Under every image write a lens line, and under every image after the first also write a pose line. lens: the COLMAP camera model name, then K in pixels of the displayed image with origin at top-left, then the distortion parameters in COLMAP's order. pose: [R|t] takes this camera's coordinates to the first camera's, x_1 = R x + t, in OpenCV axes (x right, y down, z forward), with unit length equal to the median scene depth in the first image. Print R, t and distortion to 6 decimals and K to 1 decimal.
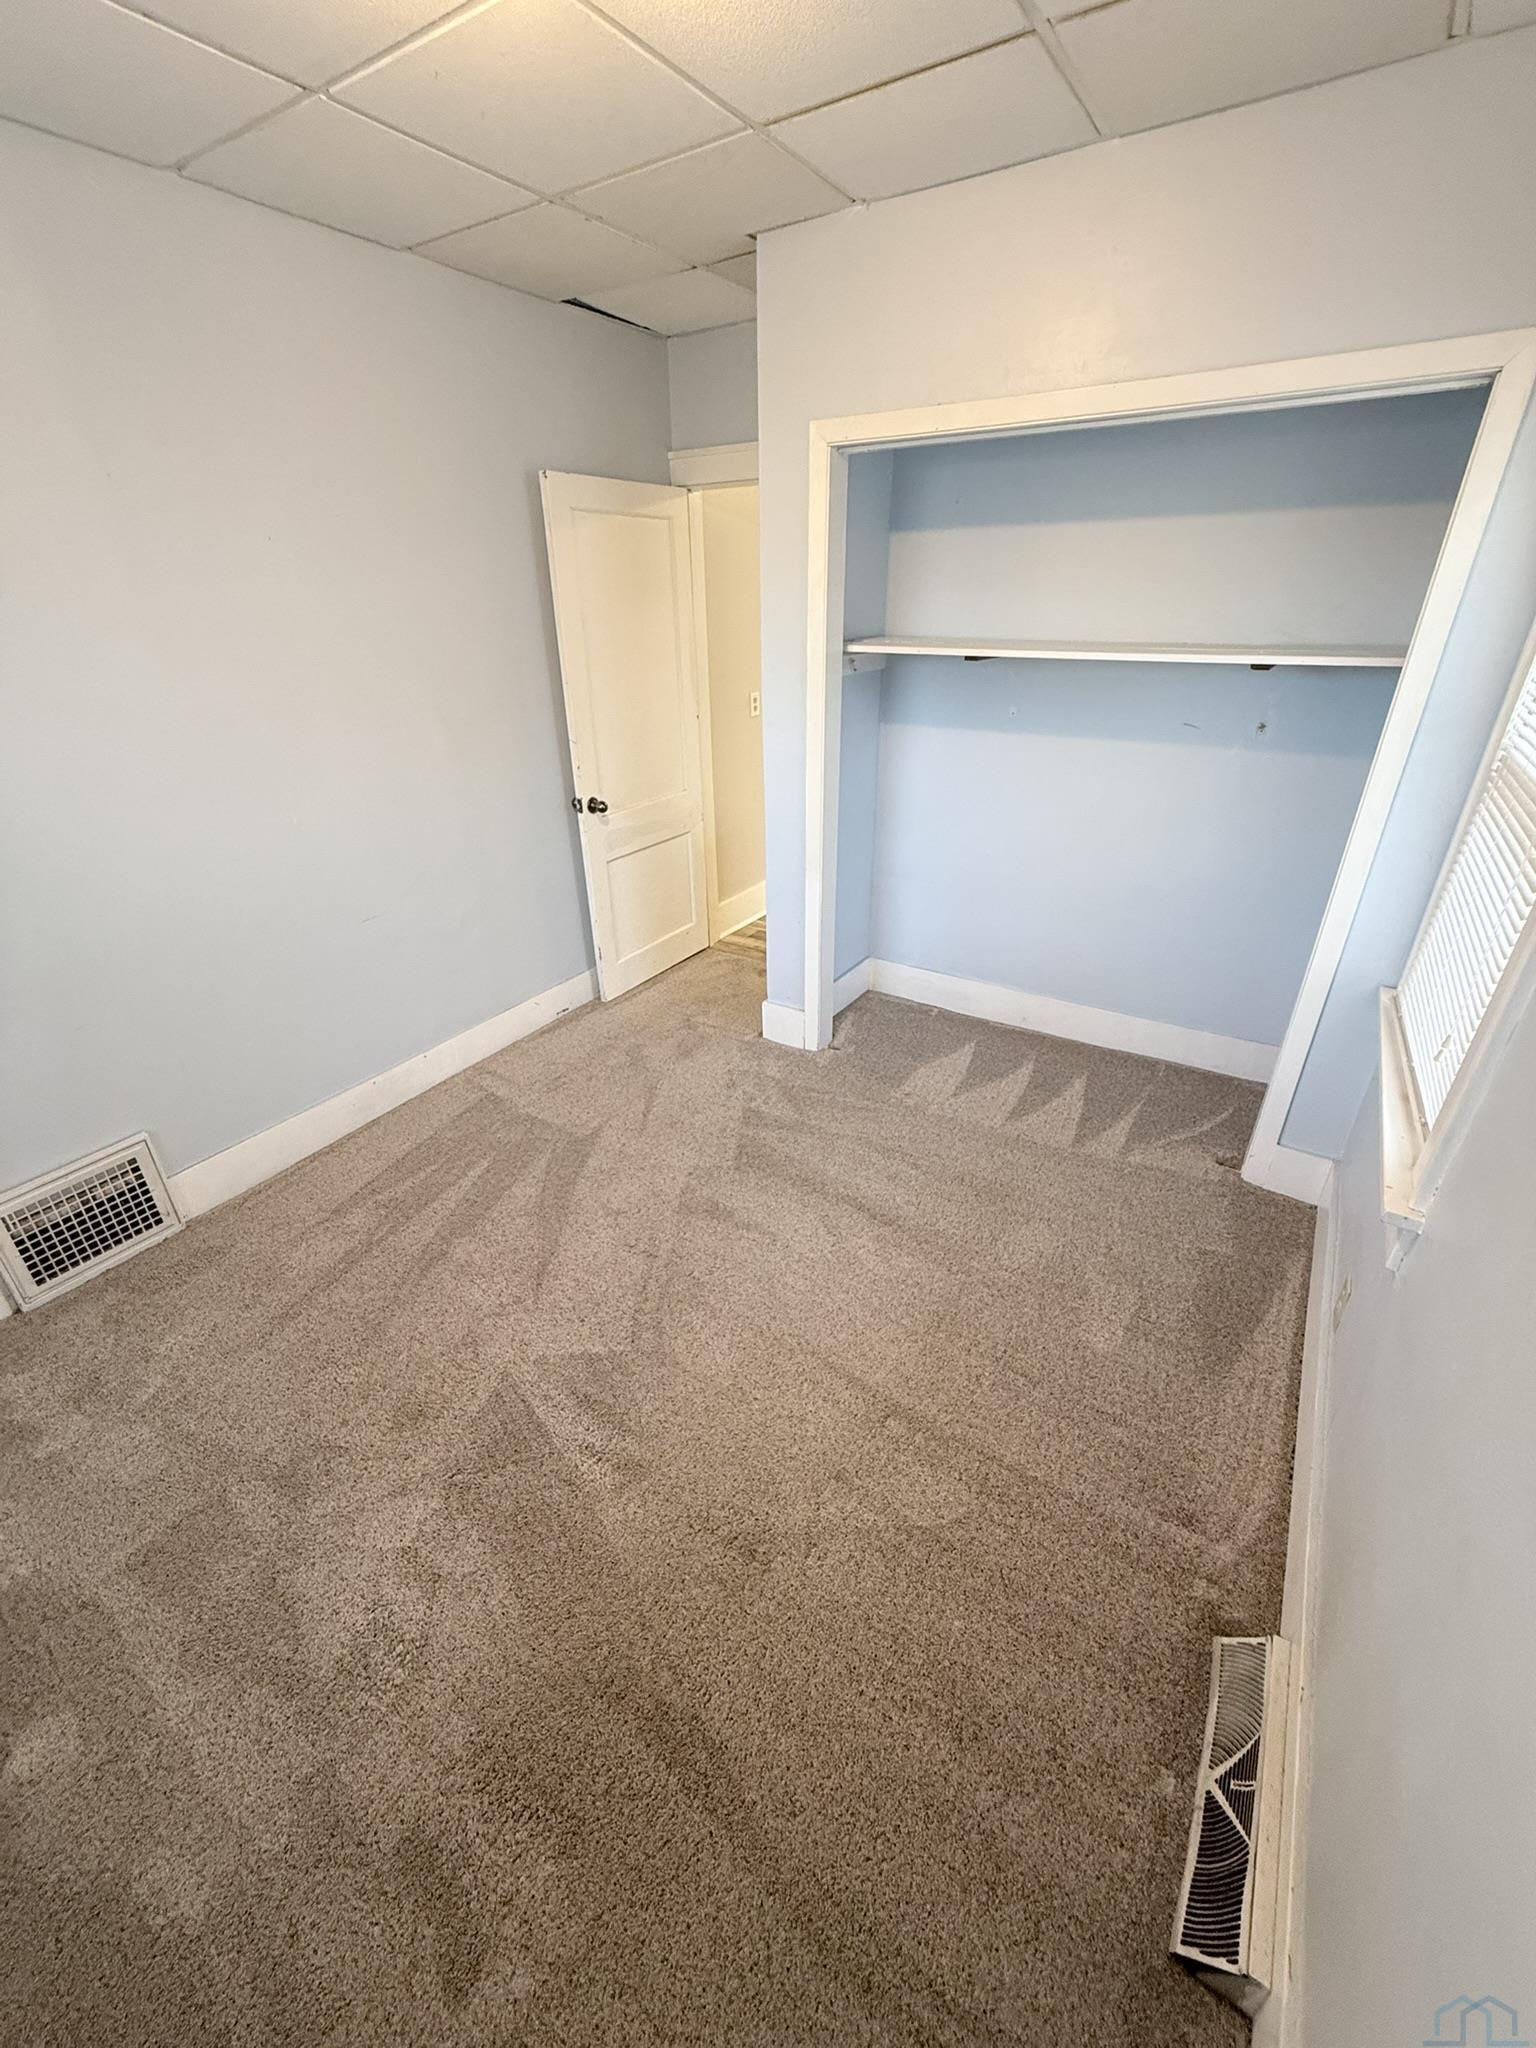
lens RADIAL K [[818.7, 0, 762.0], [0, 818.7, 1023.2], [0, 0, 1]] dist [0.001606, -0.000648]
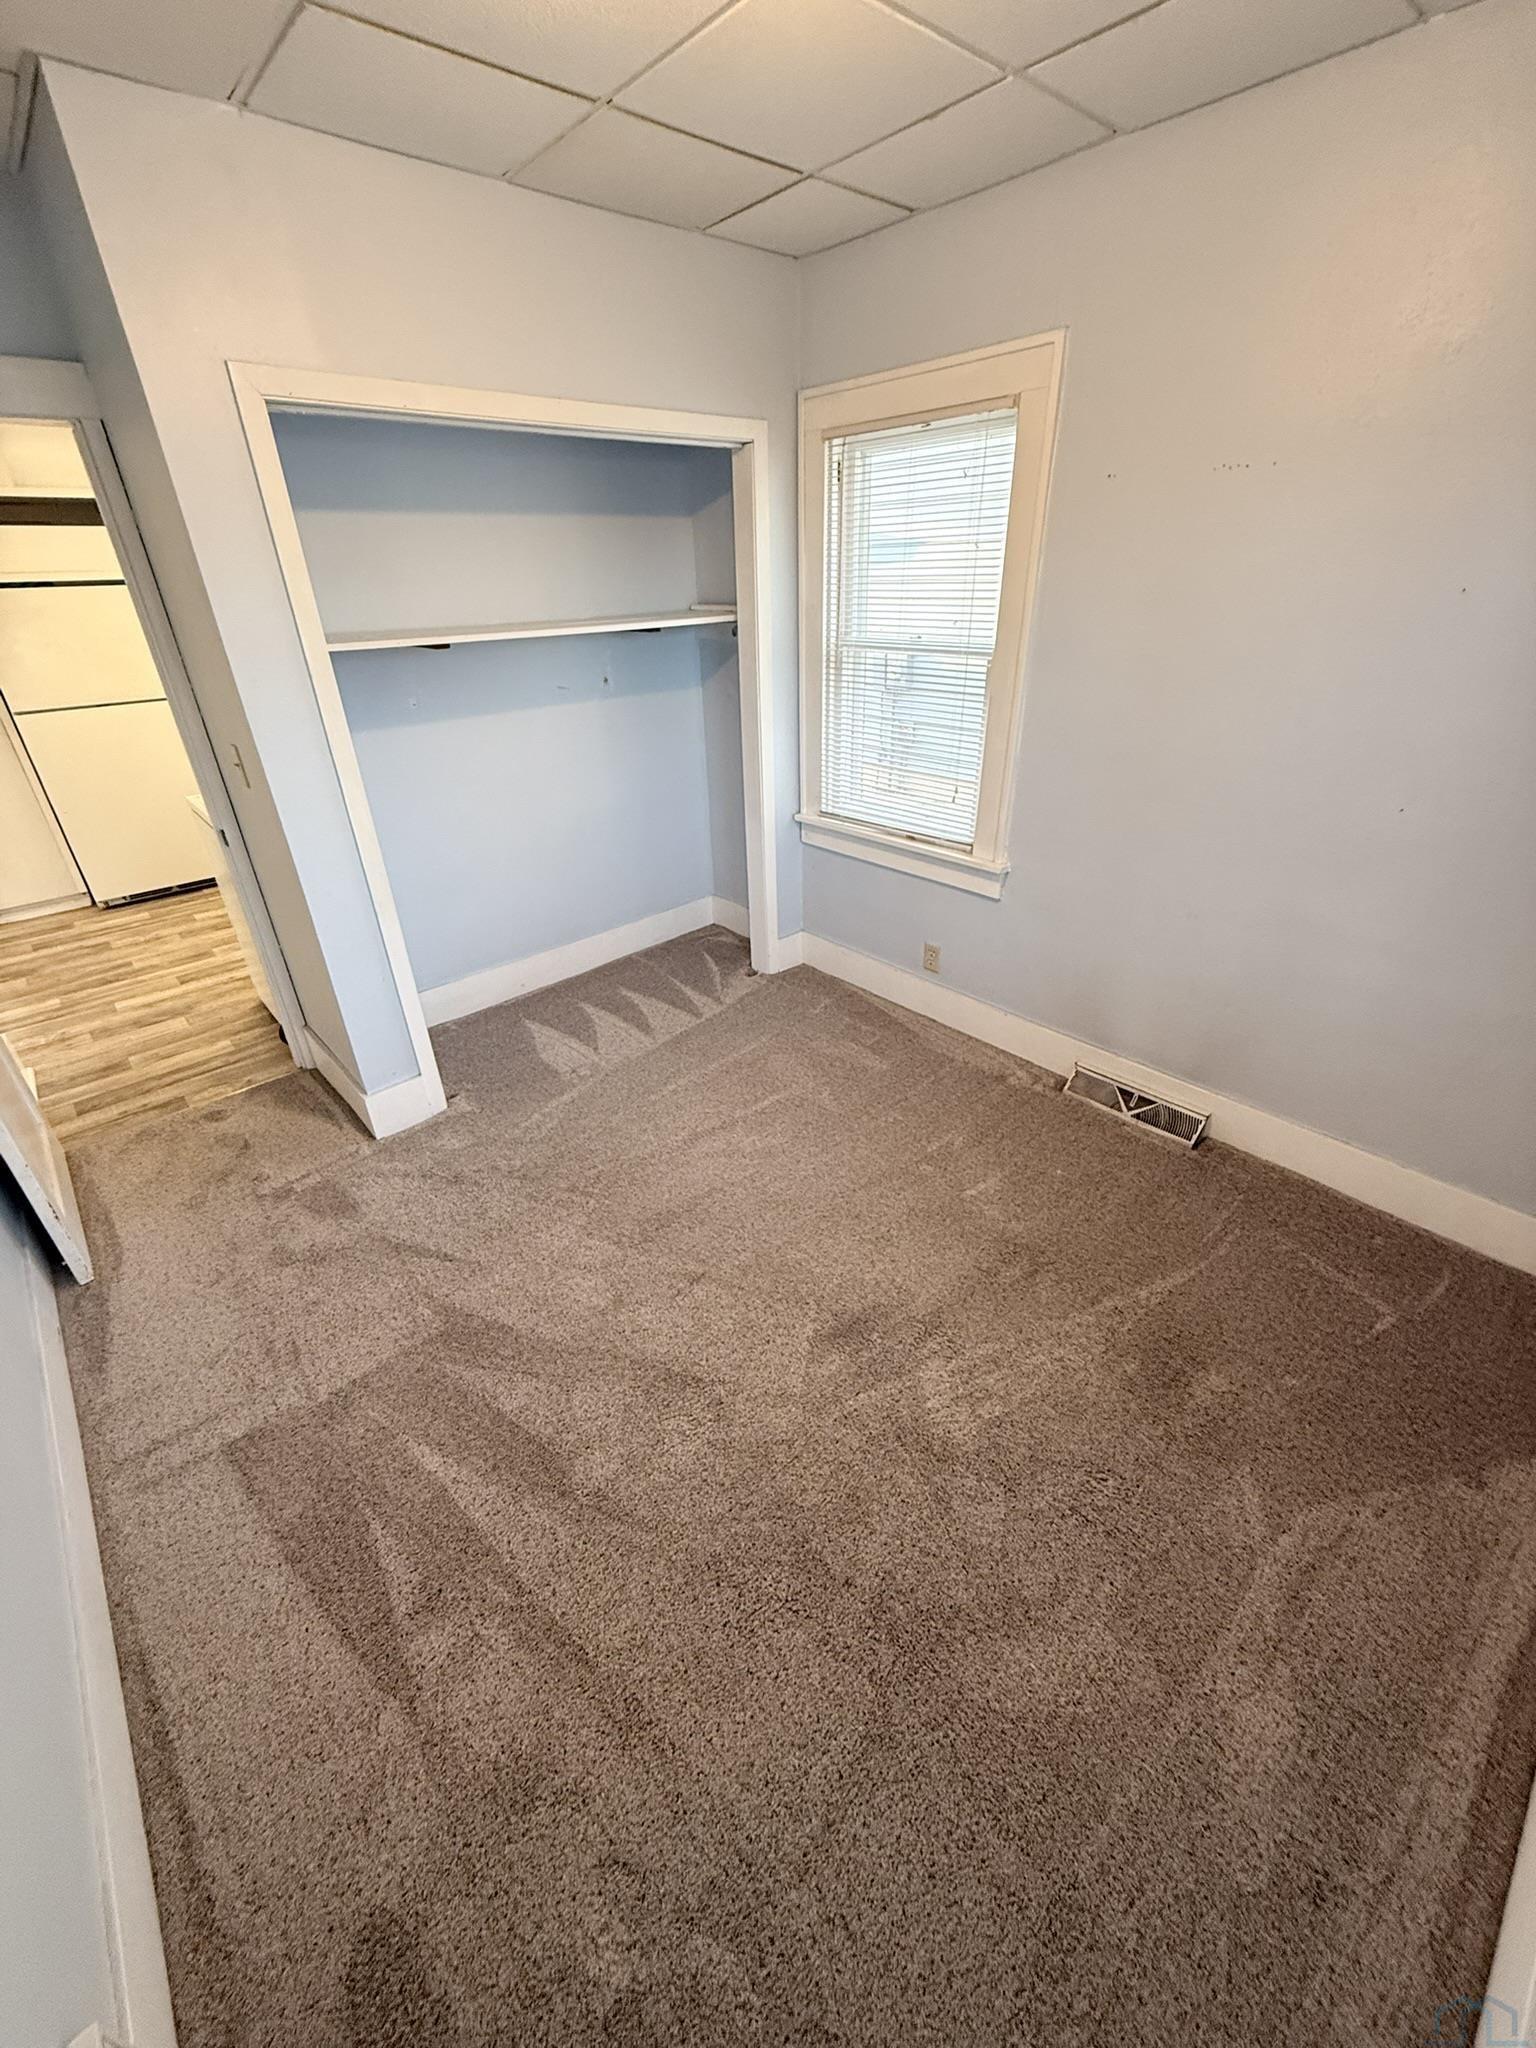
lens RADIAL K [[818.7, 0, 779.9], [0, 818.7, 1020.5], [0, 0, 1]] dist [0.001606, -0.000648]
pose [[0.250676, -0.460900, 0.851312, -0.698205], [0.469445, 0.826949, 0.309478, -0.187784], [-0.846630, 0.322065, 0.423664, 0.386746]]
